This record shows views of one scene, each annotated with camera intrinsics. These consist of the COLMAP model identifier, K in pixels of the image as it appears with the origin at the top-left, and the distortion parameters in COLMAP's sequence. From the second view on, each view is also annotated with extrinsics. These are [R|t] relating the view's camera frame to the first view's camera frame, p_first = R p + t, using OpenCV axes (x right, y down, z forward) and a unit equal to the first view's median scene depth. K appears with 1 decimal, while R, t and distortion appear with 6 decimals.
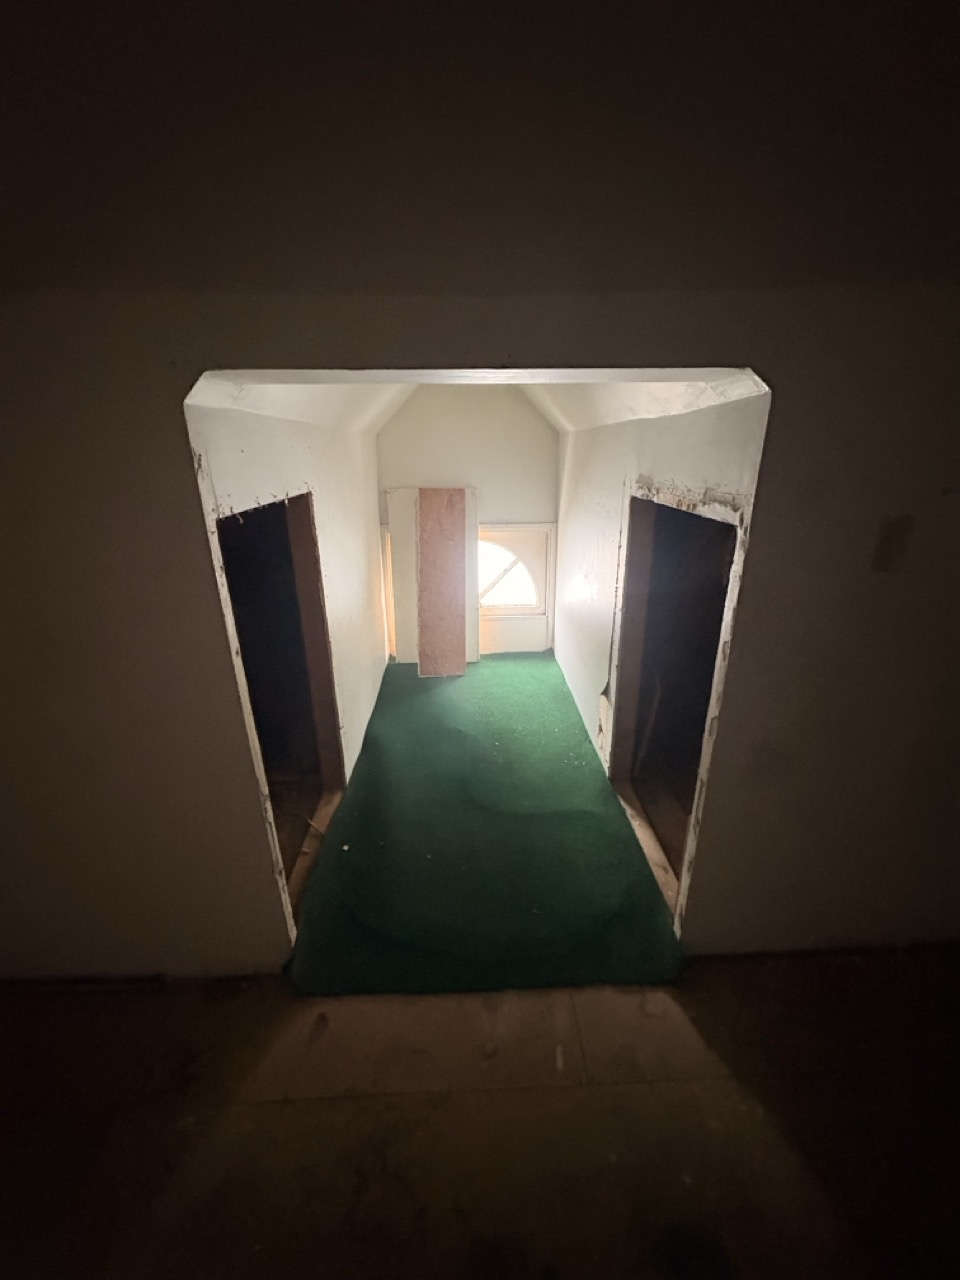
lens RADIAL K [[512.4, 0, 480.0], [0, 512.4, 640.0], [0, 0, 1]] dist [0.000039, 0.000545]
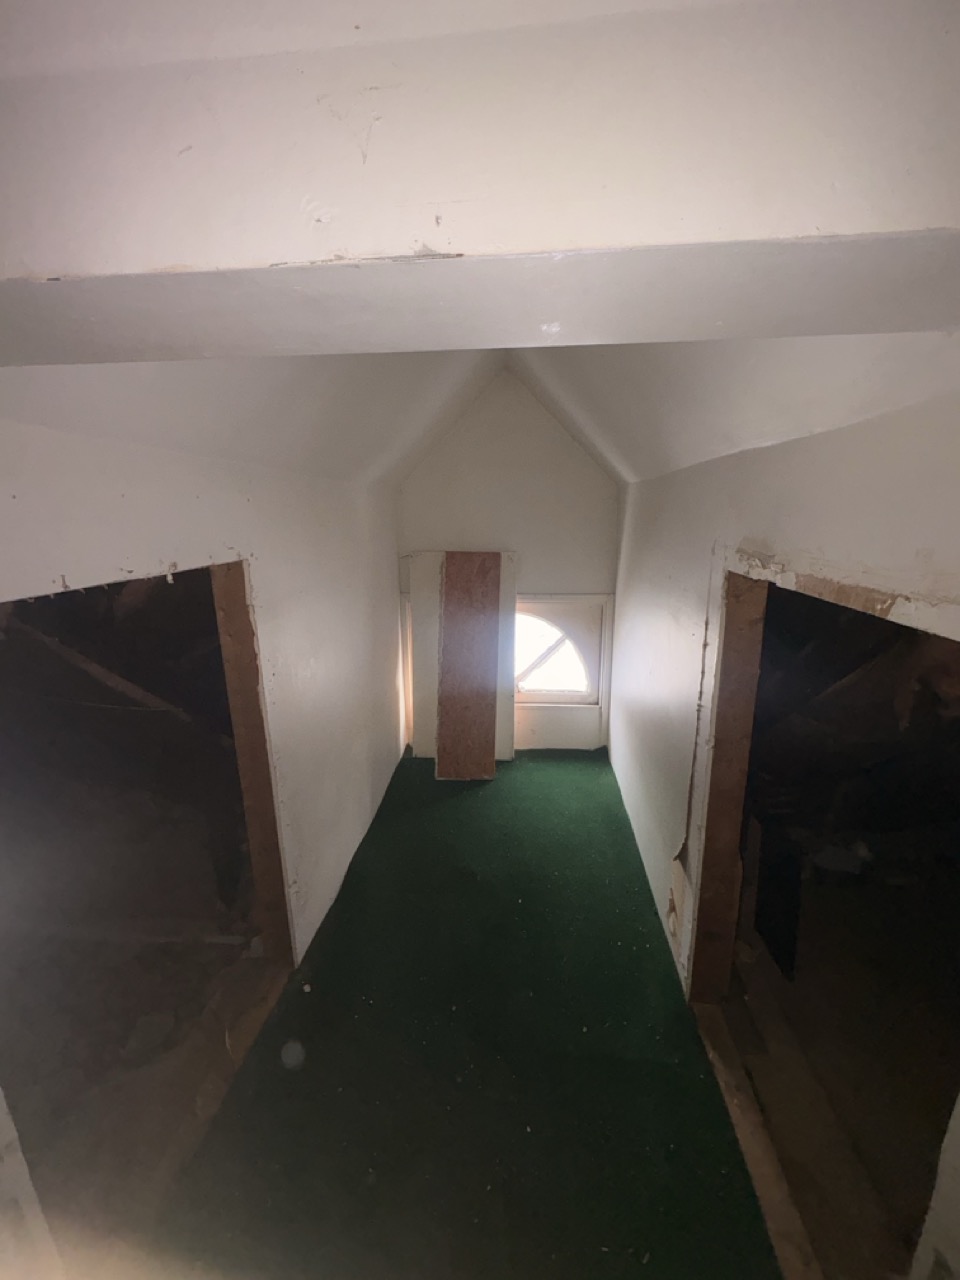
lens RADIAL K [[512.4, 0, 480.0], [0, 512.4, 640.0], [0, 0, 1]] dist [0.000039, 0.000545]
pose [[0.993057, 0.029803, -0.113795, 0.035504], [-0.042163, 0.993278, -0.107803, -0.062892], [0.109817, 0.111853, 0.987638, 0.189250]]
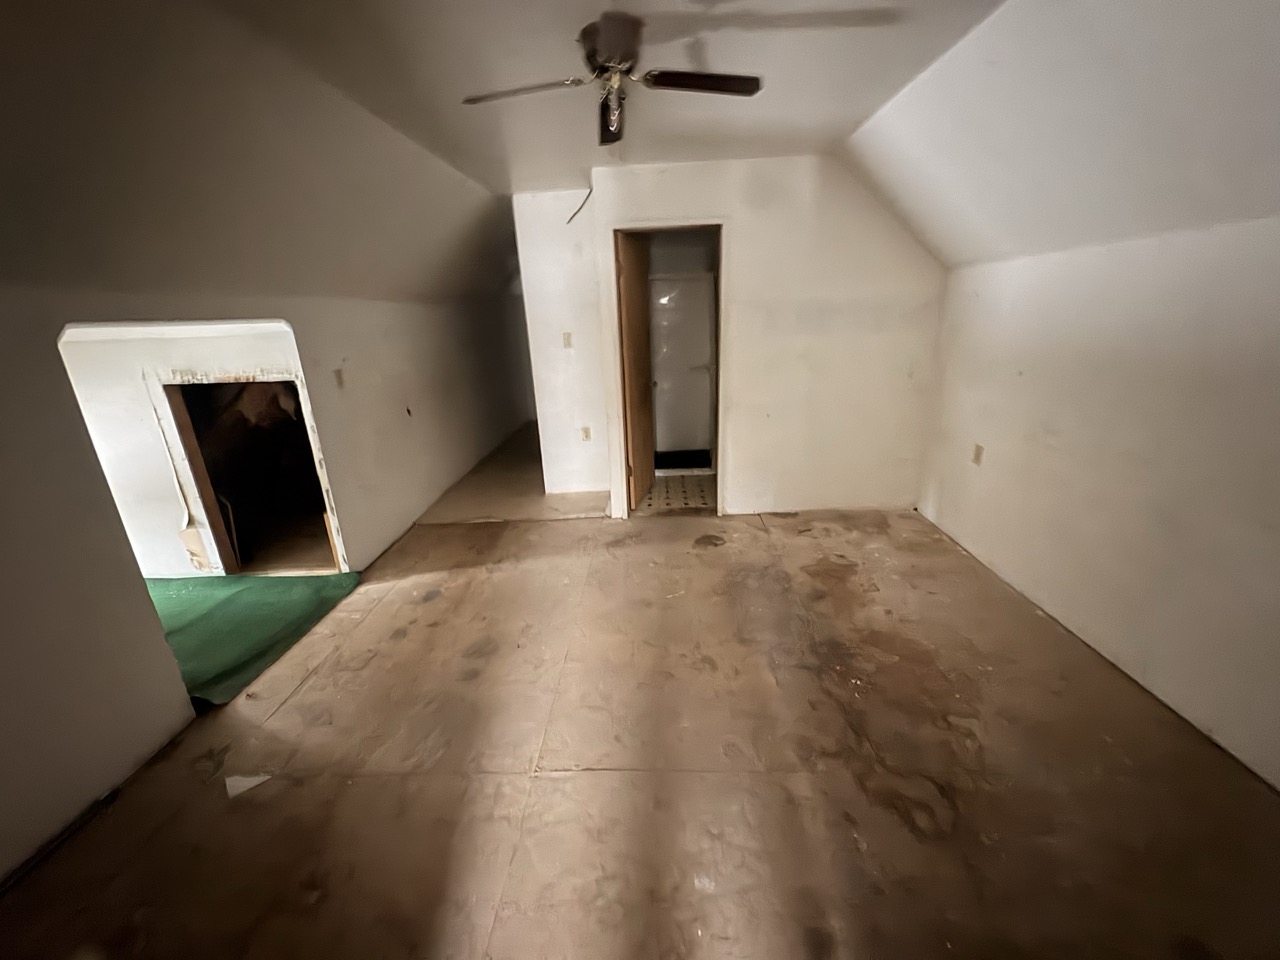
lens RADIAL K [[512.4, 0, 640.0], [0, 512.4, 480.0], [0, 0, 1]] dist [0.000039, 0.000545]
pose [[0.060102, -0.291049, 0.954818, -0.654276], [0.385857, 0.888966, 0.246688, 0.083547], [-0.920599, 0.353596, 0.165732, -0.269739]]
